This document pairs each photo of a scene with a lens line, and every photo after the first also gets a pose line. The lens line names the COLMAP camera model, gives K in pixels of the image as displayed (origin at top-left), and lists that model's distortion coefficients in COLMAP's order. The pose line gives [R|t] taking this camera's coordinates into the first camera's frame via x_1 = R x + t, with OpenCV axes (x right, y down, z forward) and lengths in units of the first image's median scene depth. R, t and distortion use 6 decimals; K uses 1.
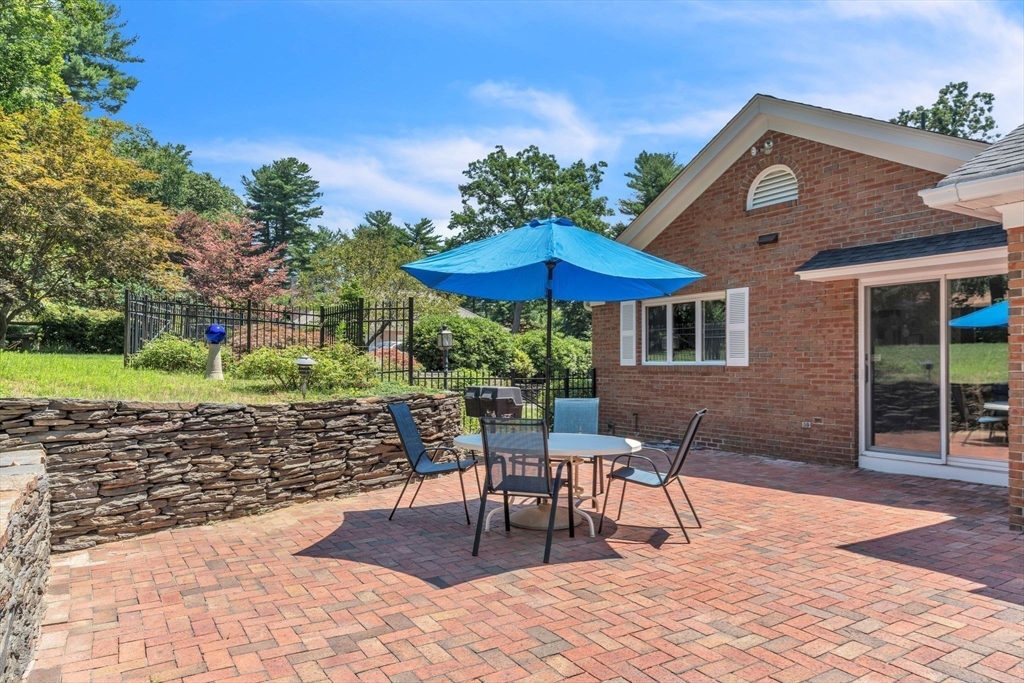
lens RADIAL K [[673.9, 0, 512.0], [0, 673.9, 341.5], [0, 0, 1]] dist [-0.000470, 0.000023]
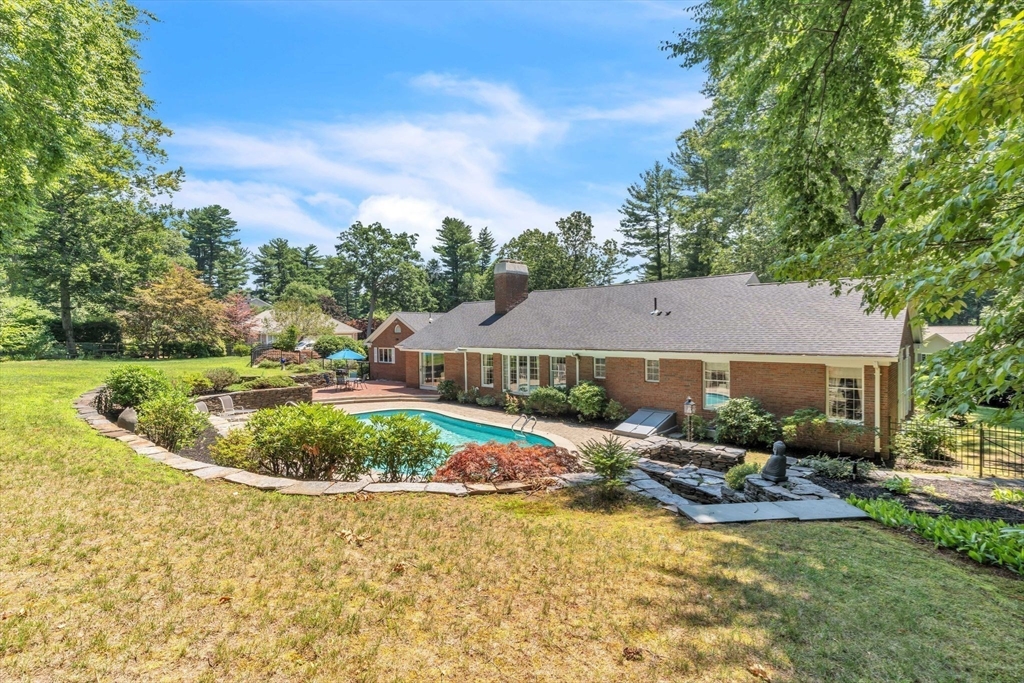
lens RADIAL K [[491.5, 0, 508.6], [0, 491.5, 329.4], [0, 0, 1]] dist [-0.000476, -0.000098]
pose [[0.967192, -0.014047, 0.253658, 0.020975], [0.005881, 0.999441, 0.032923, -0.029738], [-0.253979, -0.030351, 0.966733, -0.242151]]
